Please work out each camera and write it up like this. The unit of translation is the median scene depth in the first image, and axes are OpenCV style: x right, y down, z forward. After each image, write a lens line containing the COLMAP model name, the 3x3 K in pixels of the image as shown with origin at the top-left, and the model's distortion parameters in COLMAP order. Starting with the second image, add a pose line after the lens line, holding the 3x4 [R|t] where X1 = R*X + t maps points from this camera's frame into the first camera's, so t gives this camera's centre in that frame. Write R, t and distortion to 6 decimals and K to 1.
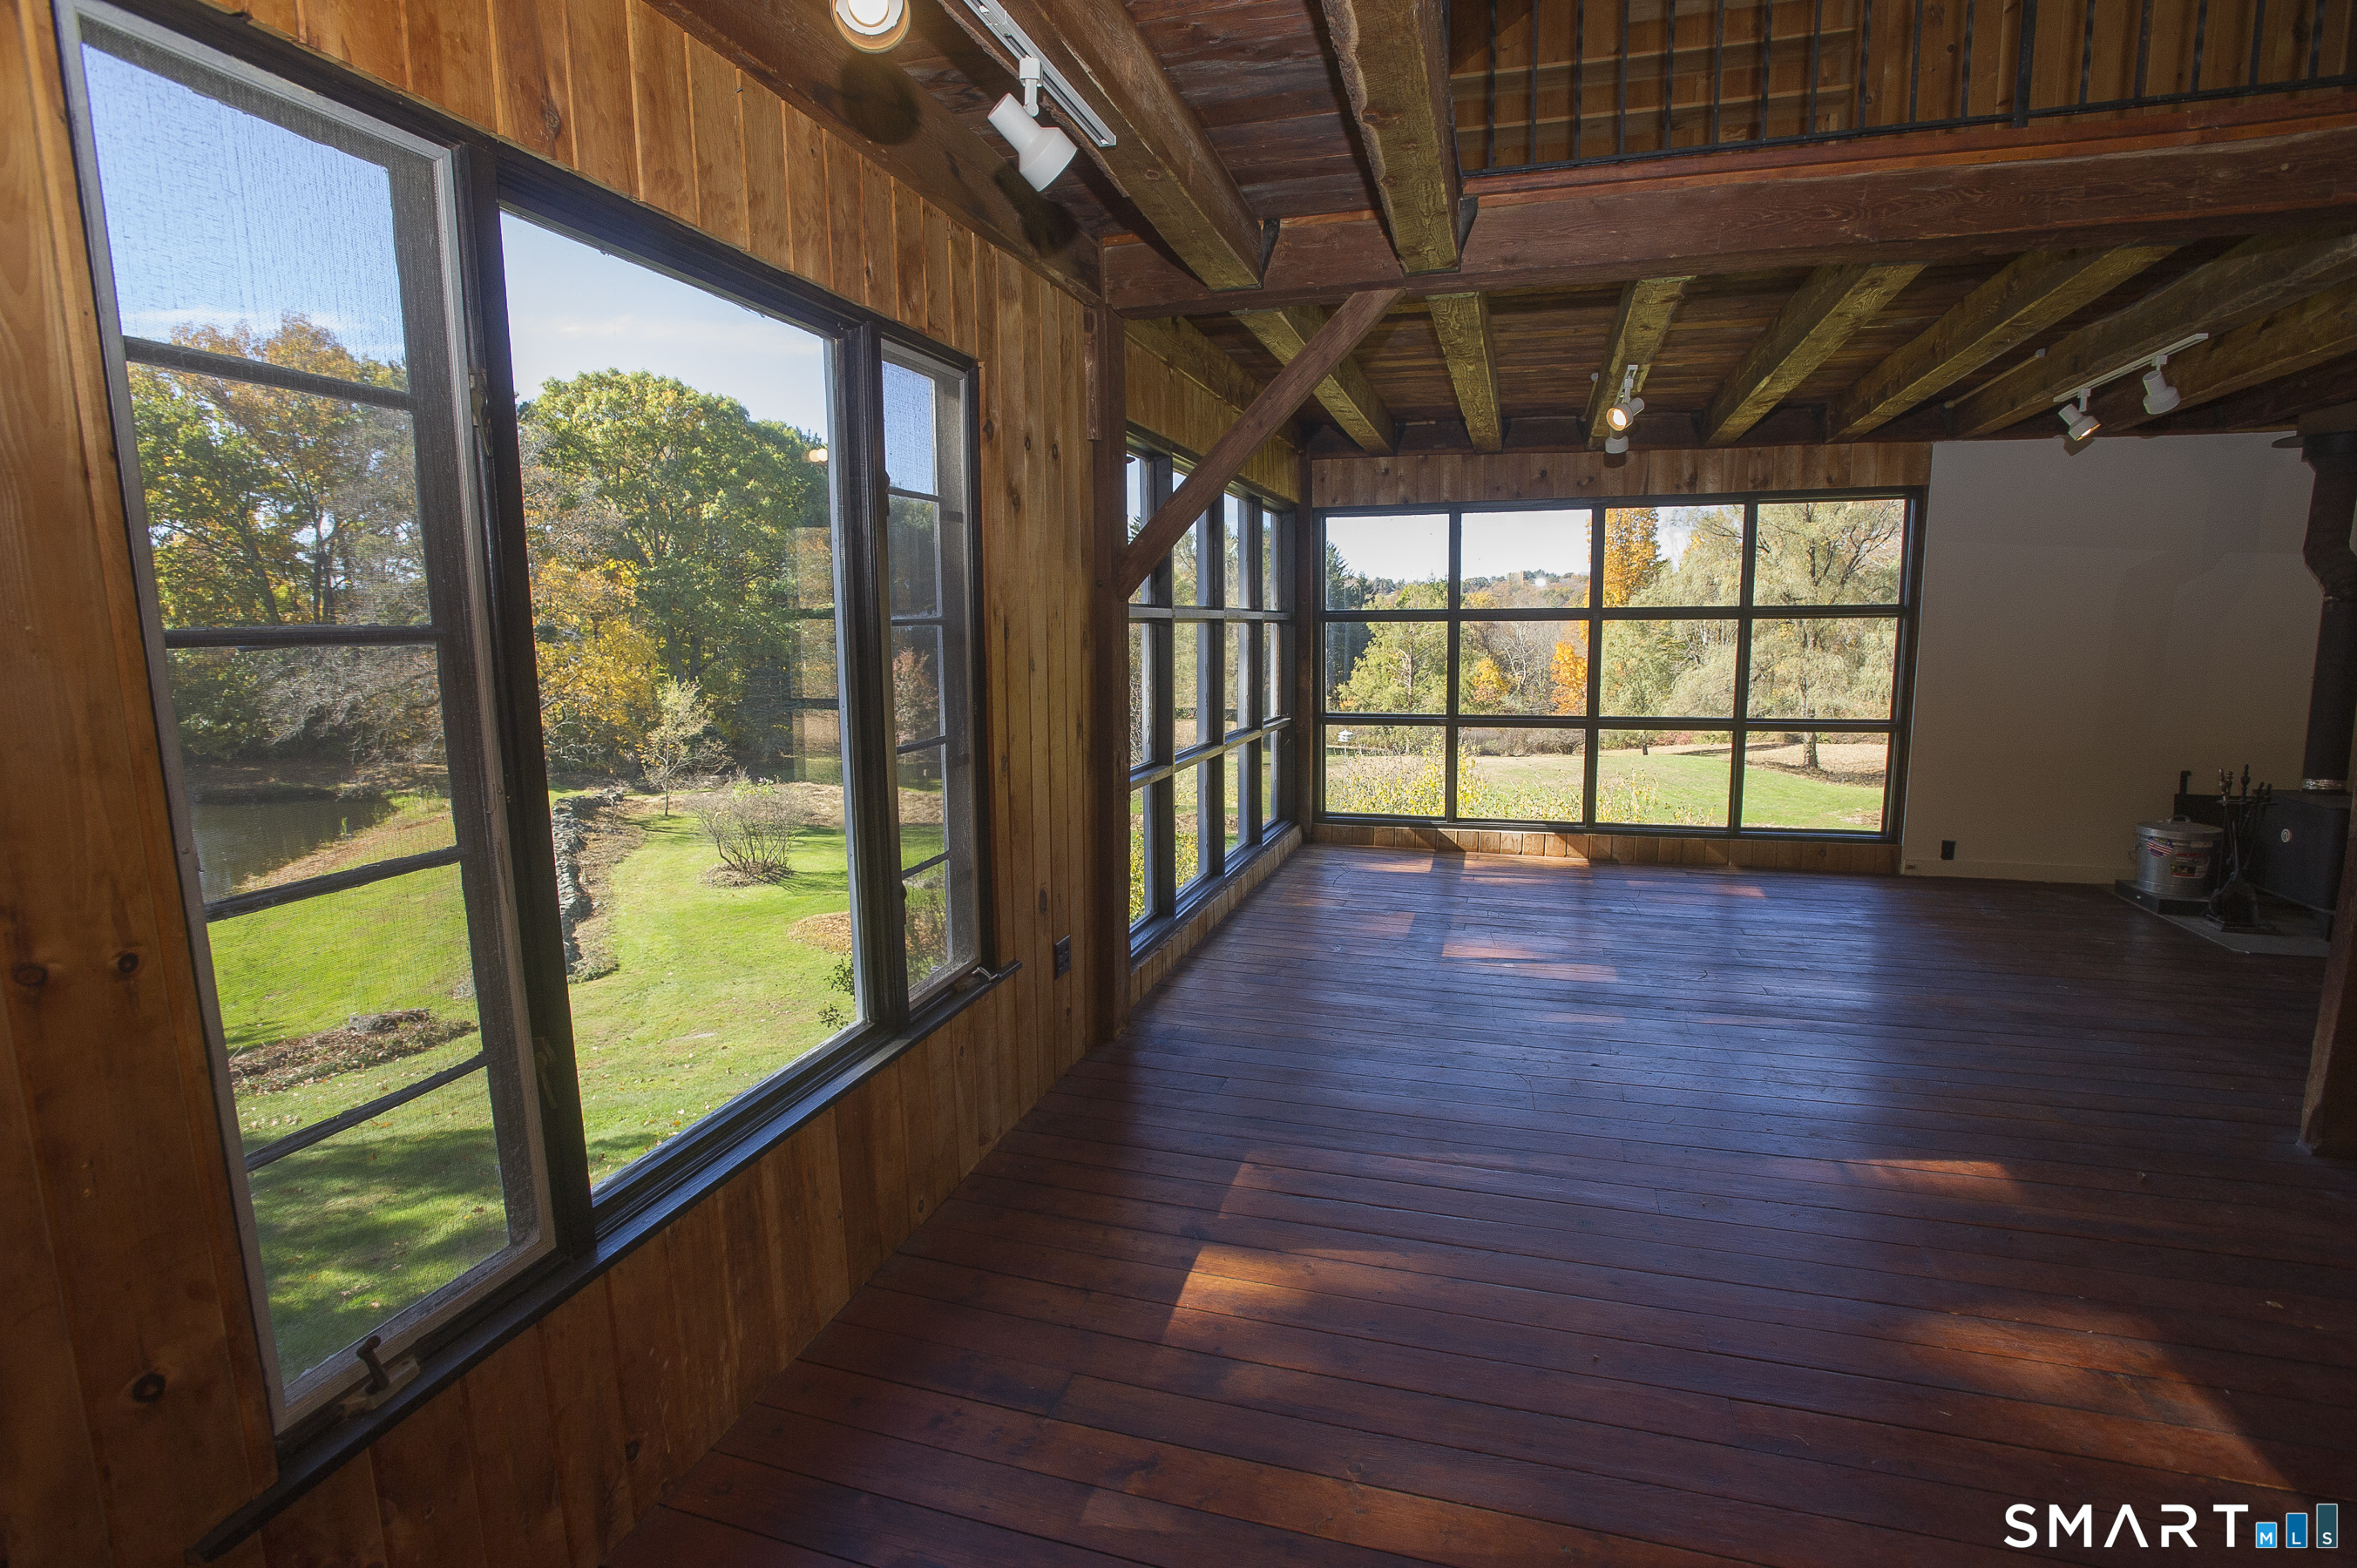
lens RADIAL K [[1143.8, 0, 1176.4], [0, 1143.8, 789.0], [0, 0, 1]] dist [-0.068961, 0.026152]
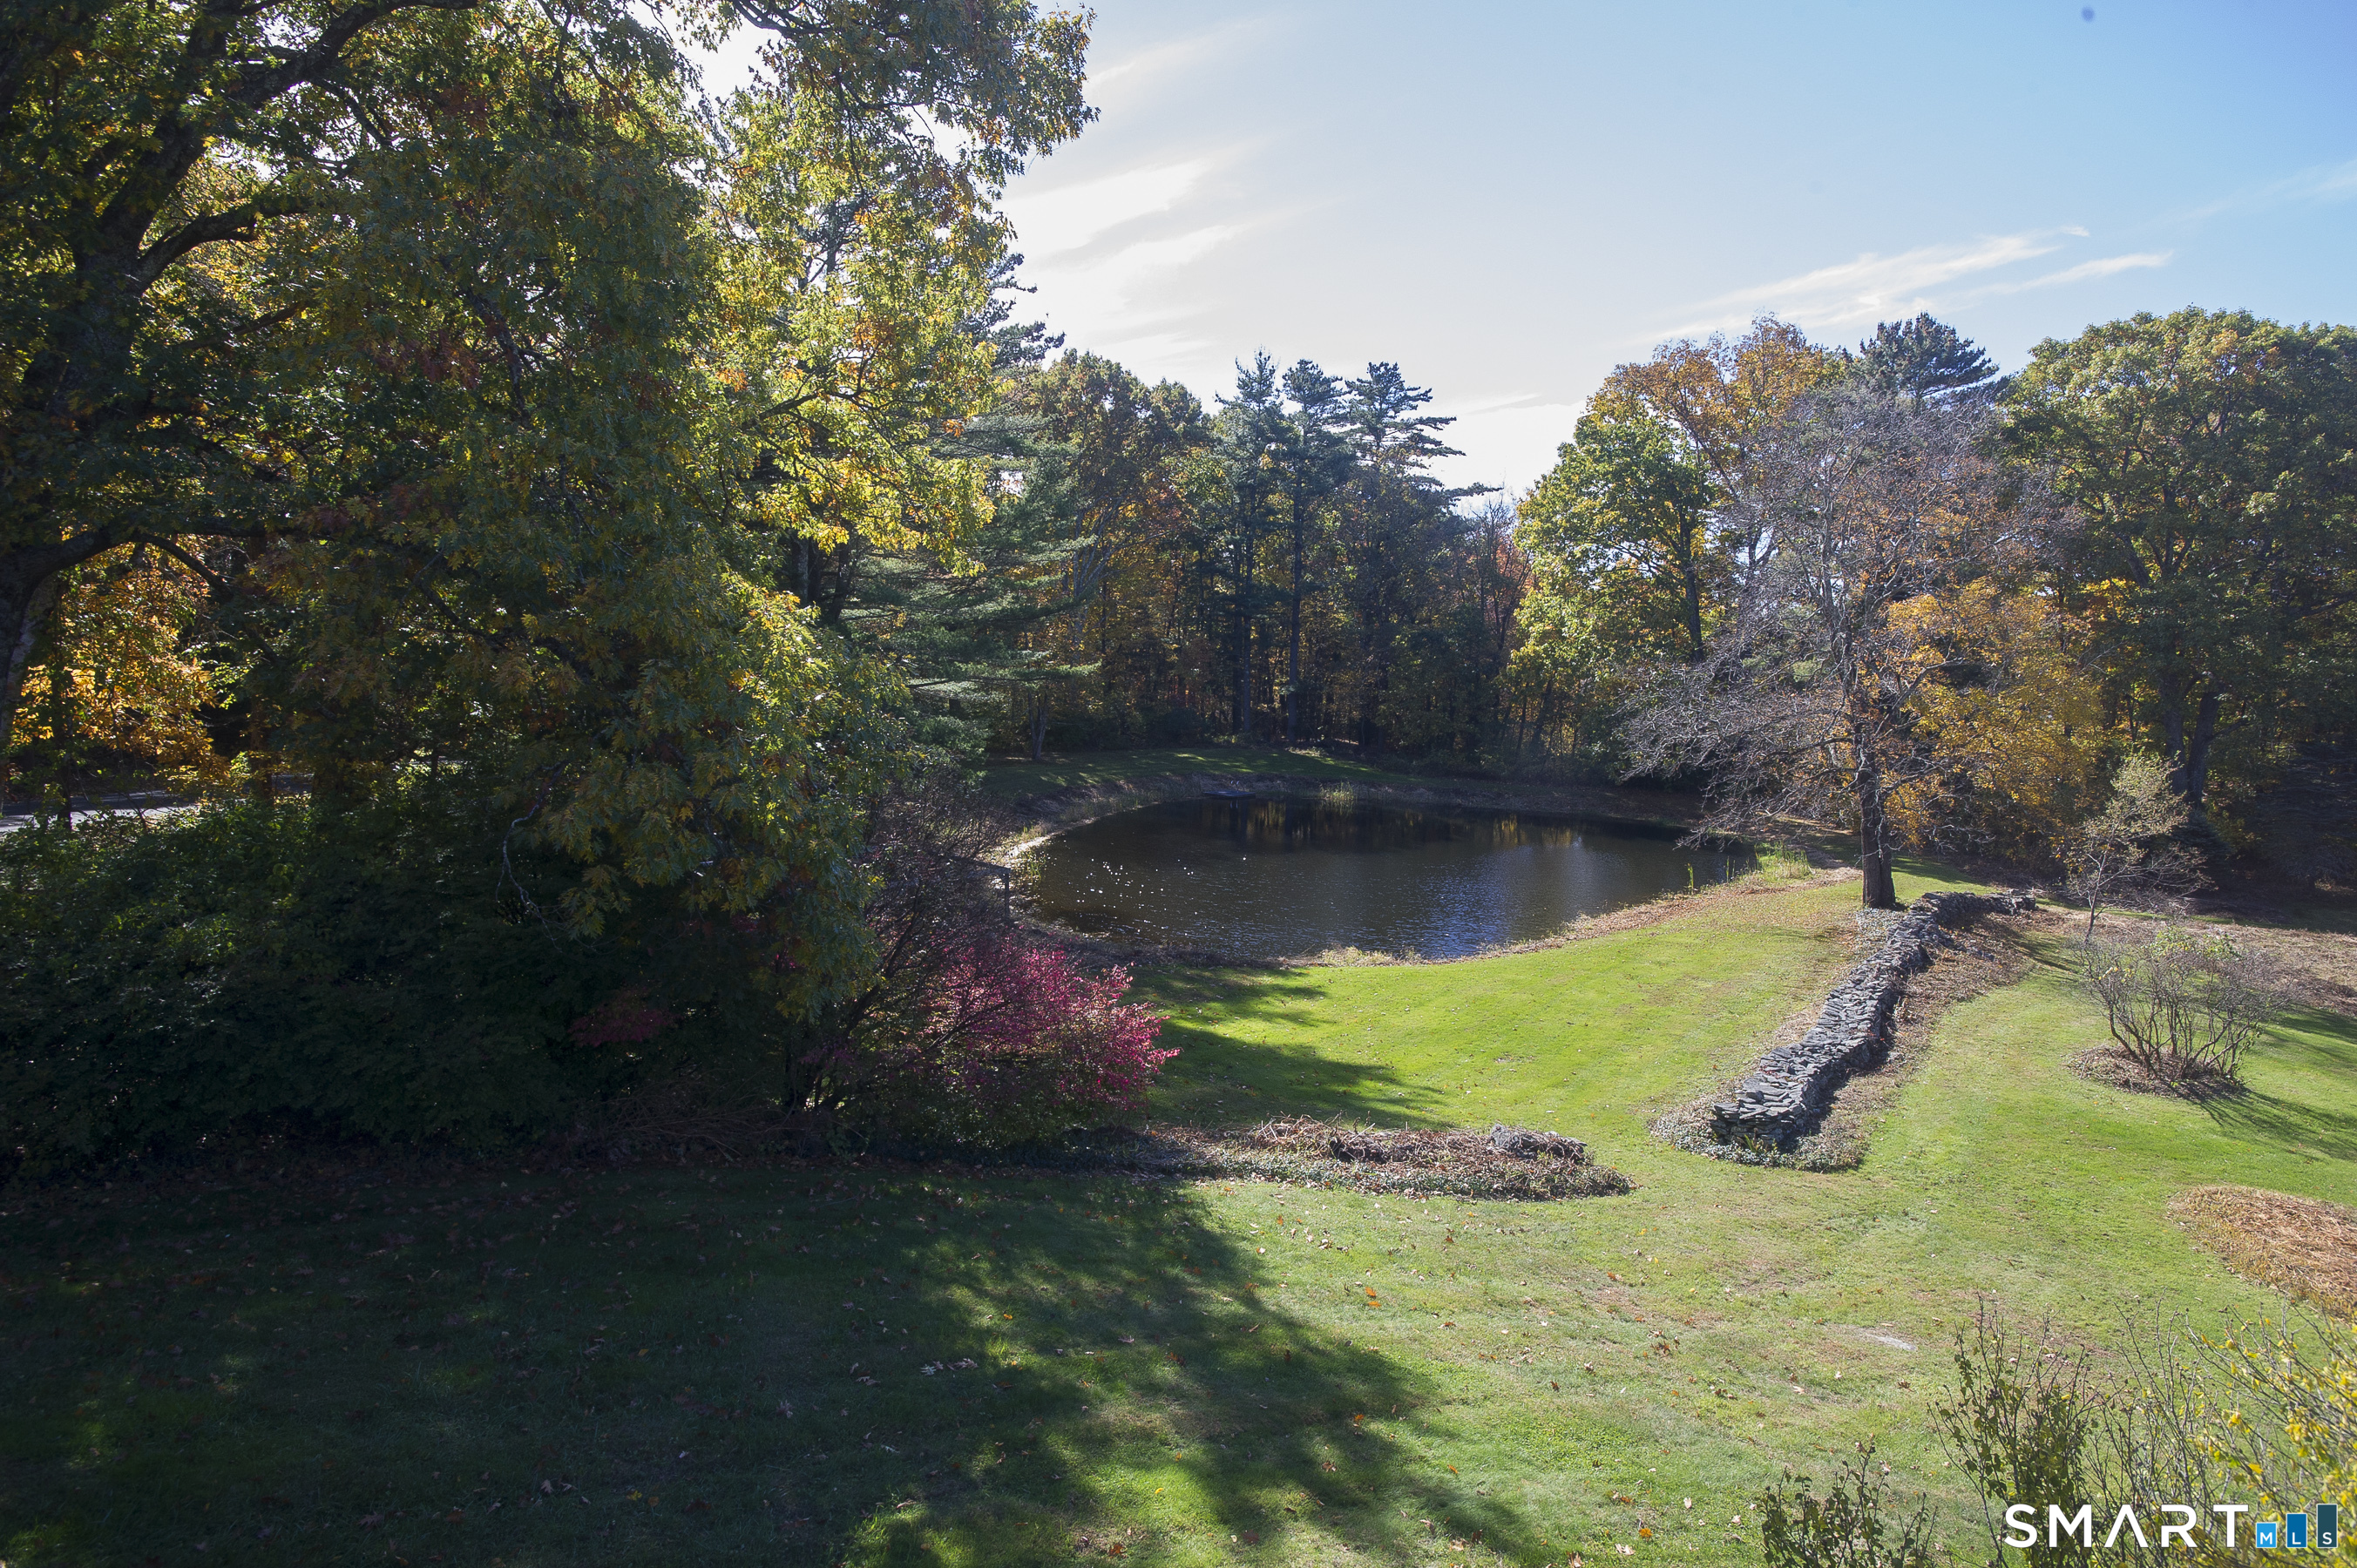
lens RADIAL K [[1376.1, 0, 1183.0], [0, 1376.1, 787.4], [0, 0, 1]] dist [-0.049598, 0.043756]
pose [[0.474422, 0.112343, -0.873100, 0.006099], [-0.157855, 0.986603, 0.041173, -0.048182], [0.866029, 0.118290, 0.485800, 0.276956]]
